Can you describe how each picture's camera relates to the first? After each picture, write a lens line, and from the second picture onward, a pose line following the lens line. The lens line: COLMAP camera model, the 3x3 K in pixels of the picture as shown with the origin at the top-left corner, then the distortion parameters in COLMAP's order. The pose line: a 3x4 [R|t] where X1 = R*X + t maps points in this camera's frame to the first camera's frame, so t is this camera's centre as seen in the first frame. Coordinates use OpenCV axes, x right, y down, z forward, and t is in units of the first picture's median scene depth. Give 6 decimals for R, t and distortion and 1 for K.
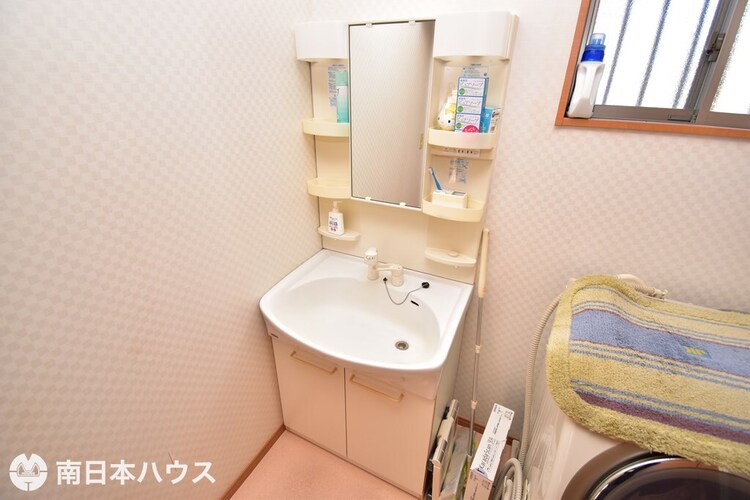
lens RADIAL K [[327.0, 0, 383.3], [0, 327.0, 243.5], [0, 0, 1]] dist [0.003396, -0.017473]
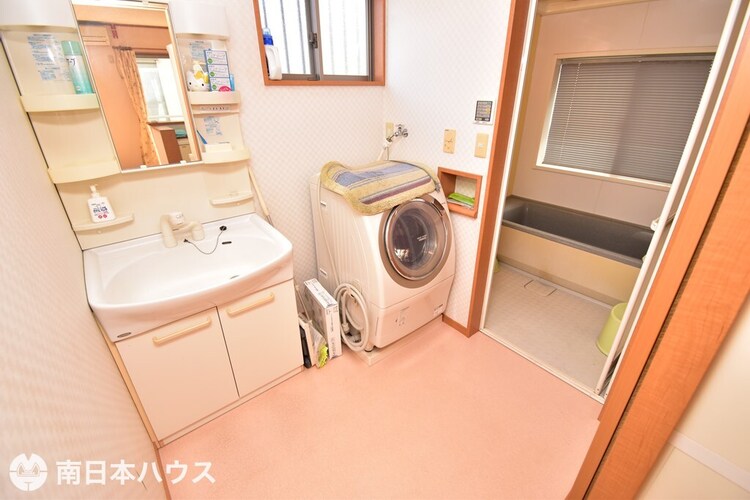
lens RADIAL K [[327.0, 0, 383.3], [0, 327.0, 243.5], [0, 0, 1]] dist [0.003396, -0.017473]
pose [[0.405362, -0.410626, 0.816742, -0.836691], [0.390762, 0.885533, 0.251270, 0.139183], [-0.826430, 0.217297, 0.519419, -0.121959]]
